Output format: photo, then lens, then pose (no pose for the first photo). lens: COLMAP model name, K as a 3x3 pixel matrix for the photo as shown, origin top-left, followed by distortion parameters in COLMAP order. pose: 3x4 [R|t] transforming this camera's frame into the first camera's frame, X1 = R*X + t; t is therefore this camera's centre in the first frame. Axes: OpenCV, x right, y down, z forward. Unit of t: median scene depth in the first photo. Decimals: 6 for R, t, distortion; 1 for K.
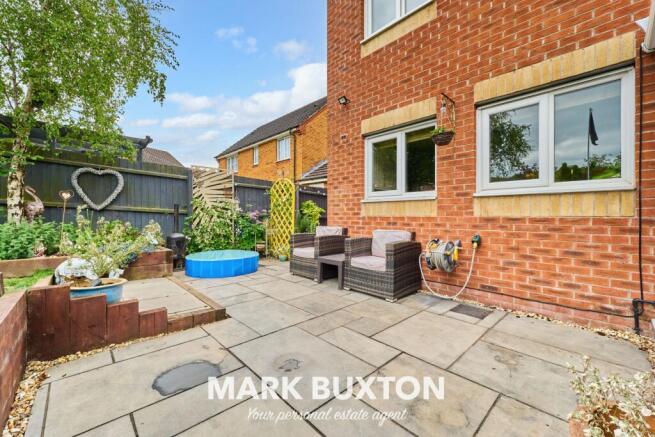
lens RADIAL K [[268.4, 0, 327.7], [0, 268.4, 216.4], [0, 0, 1]] dist [0.003633, 0.000281]
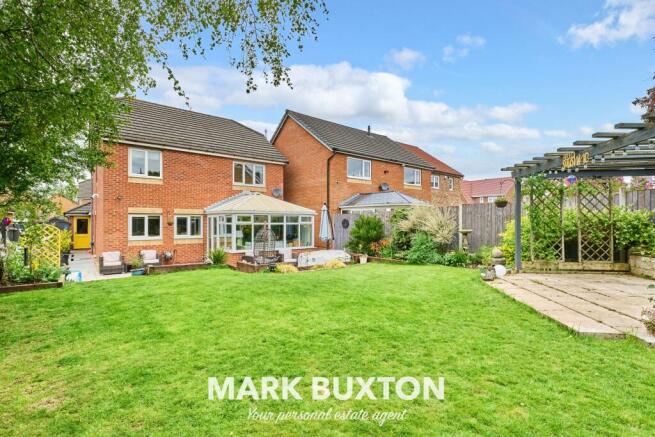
lens RADIAL K [[320.5, 0, 327.4], [0, 320.5, 217.6], [0, 0, 1]] dist [-0.000026, 0.000021]
pose [[0.048908, 0.001182, 0.998803, -3.043094], [-0.000223, 0.999999, -0.001173, -0.290355], [-0.998803, -0.000166, 0.048908, -1.082519]]
